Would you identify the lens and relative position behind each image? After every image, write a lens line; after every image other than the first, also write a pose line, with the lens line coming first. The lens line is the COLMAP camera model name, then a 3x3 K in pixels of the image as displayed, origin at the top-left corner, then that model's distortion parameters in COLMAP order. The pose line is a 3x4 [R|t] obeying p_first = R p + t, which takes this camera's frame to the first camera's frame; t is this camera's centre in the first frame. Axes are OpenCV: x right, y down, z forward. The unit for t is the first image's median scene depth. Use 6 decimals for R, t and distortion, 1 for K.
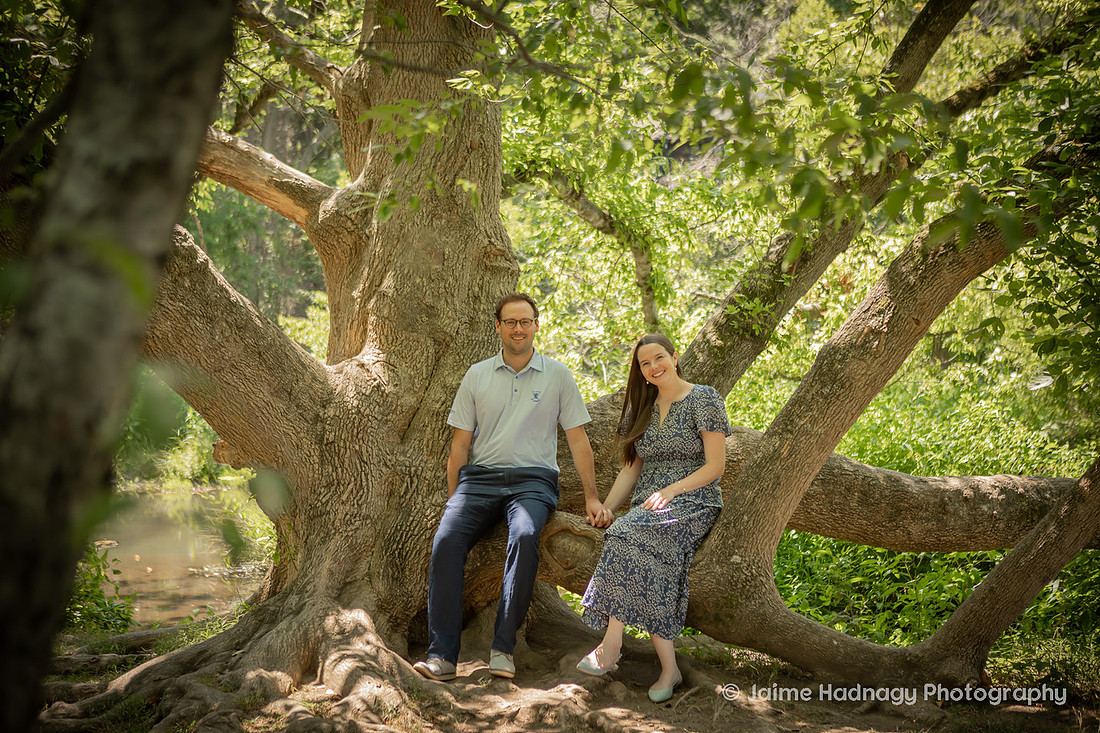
lens RADIAL K [[1600.4, 0, 544.7], [0, 1600.4, 367.1], [0, 0, 1]] dist [0.020724, 0.000000]
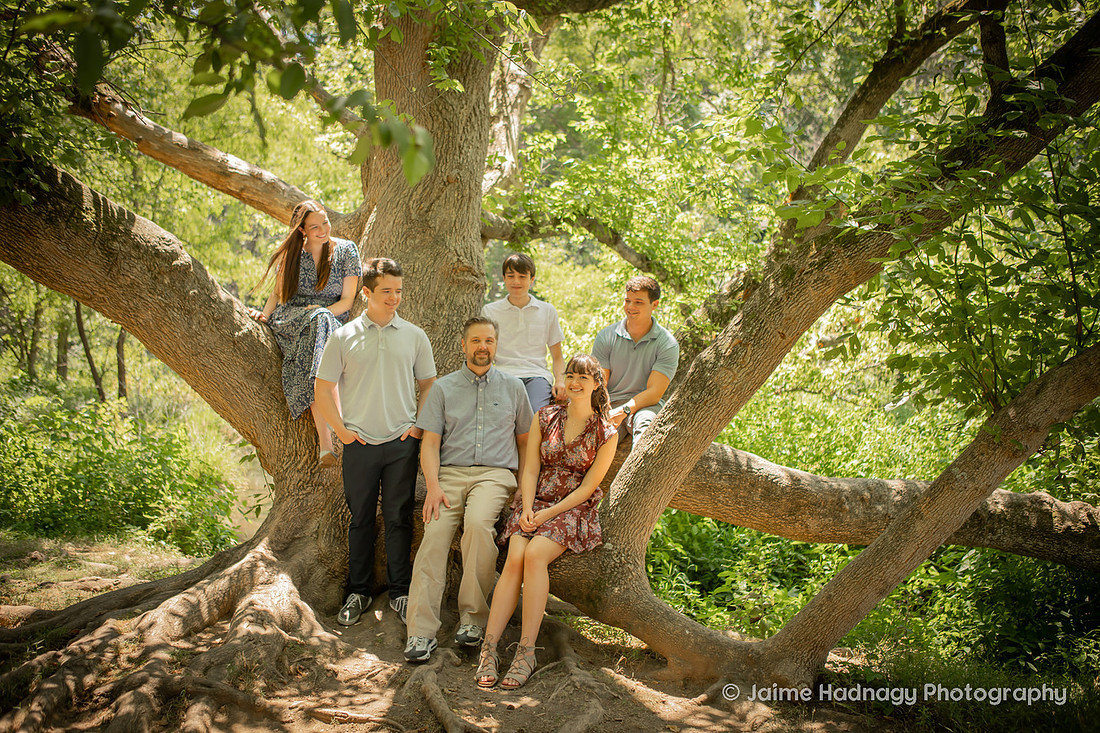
lens RADIAL K [[1003.4, 0, 547.5], [0, 1003.4, 365.3], [0, 0, 1]] dist [-0.061842, 0.000000]
pose [[0.984445, 0.044848, -0.169871, 0.177140], [-0.046347, 0.998914, -0.004867, 0.001514], [0.169468, 0.012665, 0.985454, 0.297035]]
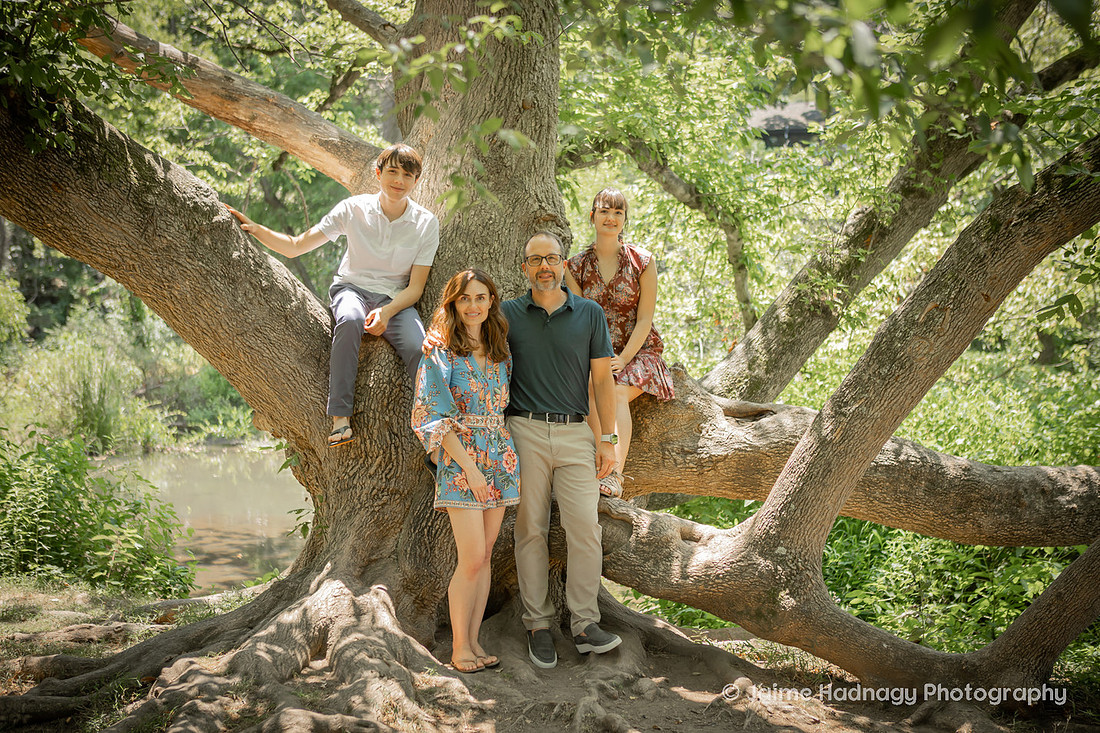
lens RADIAL K [[1493.7, 0, 557.0], [0, 1493.7, 369.5], [0, 0, 1]] dist [-0.012642, 0.000000]
pose [[0.996628, 0.024959, -0.078170, 0.051799], [-0.023616, 0.999558, 0.018059, 0.002583], [0.078586, -0.016152, 0.996776, 0.124203]]
